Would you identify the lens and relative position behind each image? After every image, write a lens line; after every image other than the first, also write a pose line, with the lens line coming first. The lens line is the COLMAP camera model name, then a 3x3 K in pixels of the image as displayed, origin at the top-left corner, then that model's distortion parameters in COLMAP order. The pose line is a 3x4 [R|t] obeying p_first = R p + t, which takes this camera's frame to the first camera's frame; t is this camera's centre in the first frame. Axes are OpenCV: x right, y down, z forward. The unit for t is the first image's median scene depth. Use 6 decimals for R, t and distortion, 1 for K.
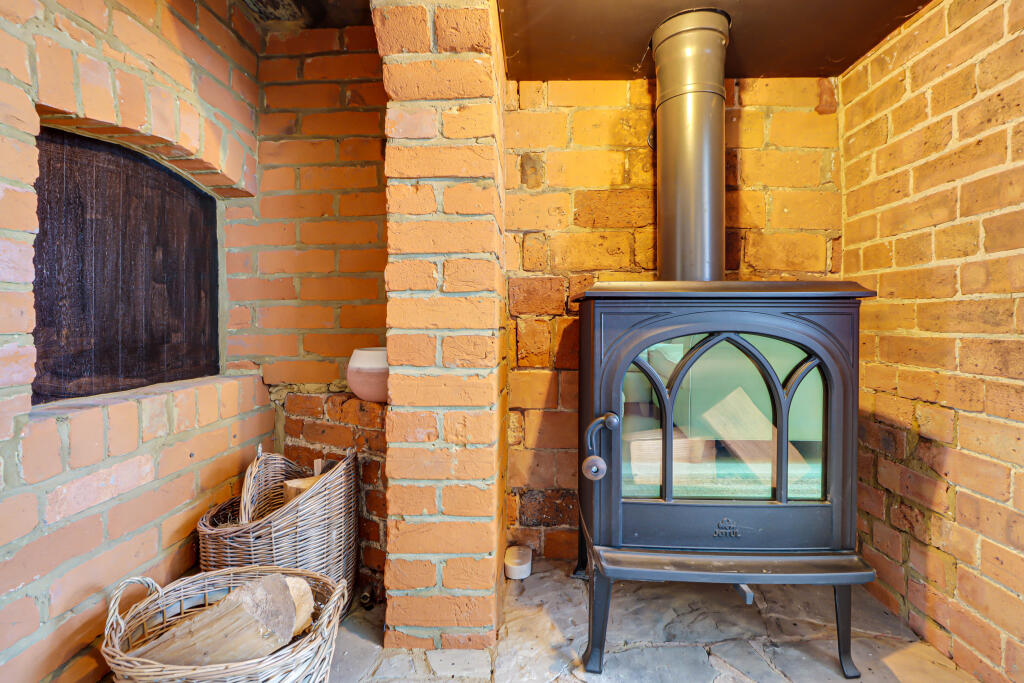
lens RADIAL K [[474.5, 0, 516.7], [0, 474.5, 321.7], [0, 0, 1]] dist [0.001436, -0.015394]
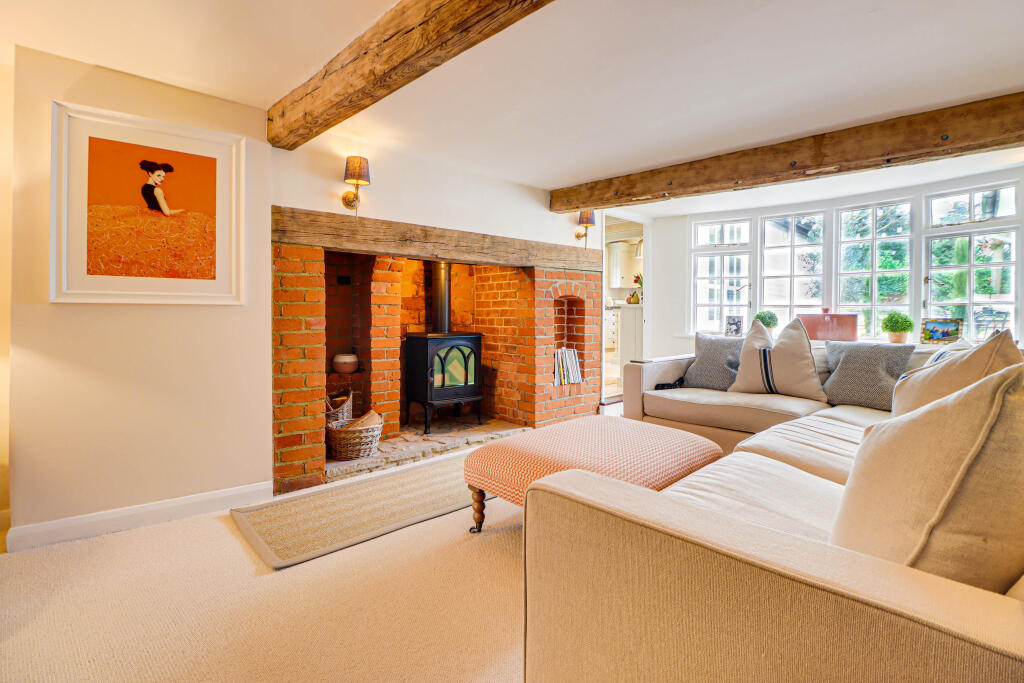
lens RADIAL K [[474.5, 0, 516.7], [0, 474.5, 321.7], [0, 0, 1]] dist [0.001436, -0.015394]
pose [[0.731532, -0.009696, 0.681738, -1.815844], [-0.000773, 0.999886, 0.015051, -0.228316], [-0.681807, -0.011538, 0.731441, -2.176028]]
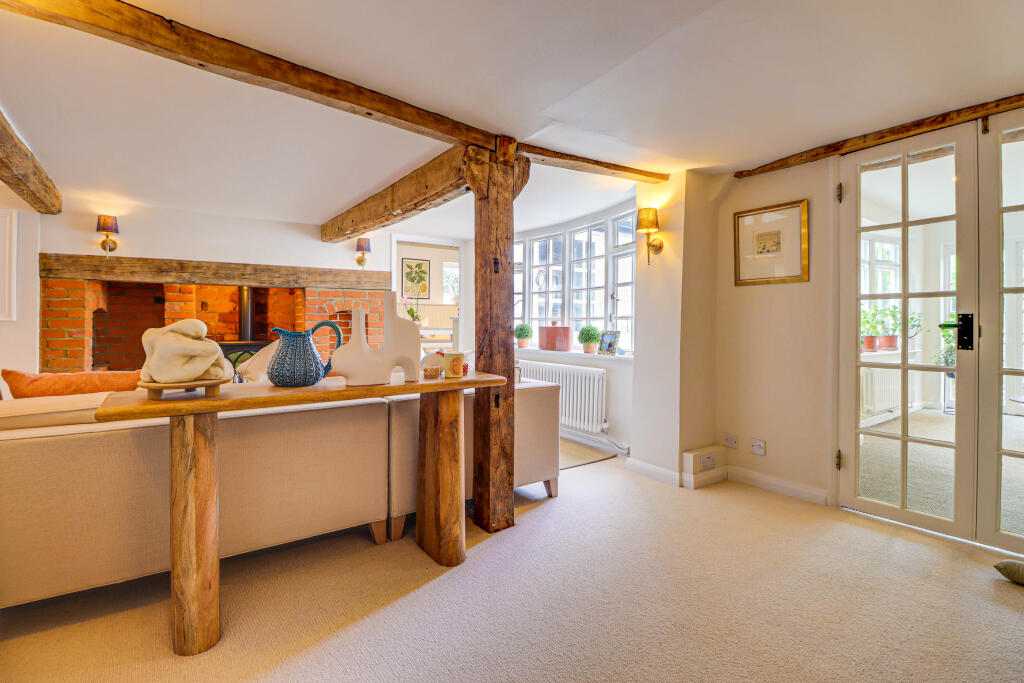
lens RADIAL K [[474.5, 0, 516.7], [0, 474.5, 321.7], [0, 0, 1]] dist [0.001436, -0.015394]
pose [[0.836132, 0.005003, 0.548506, 0.056156], [-0.001949, 0.999979, -0.006149, -0.251503], [-0.548525, 0.004072, 0.836124, -4.537009]]
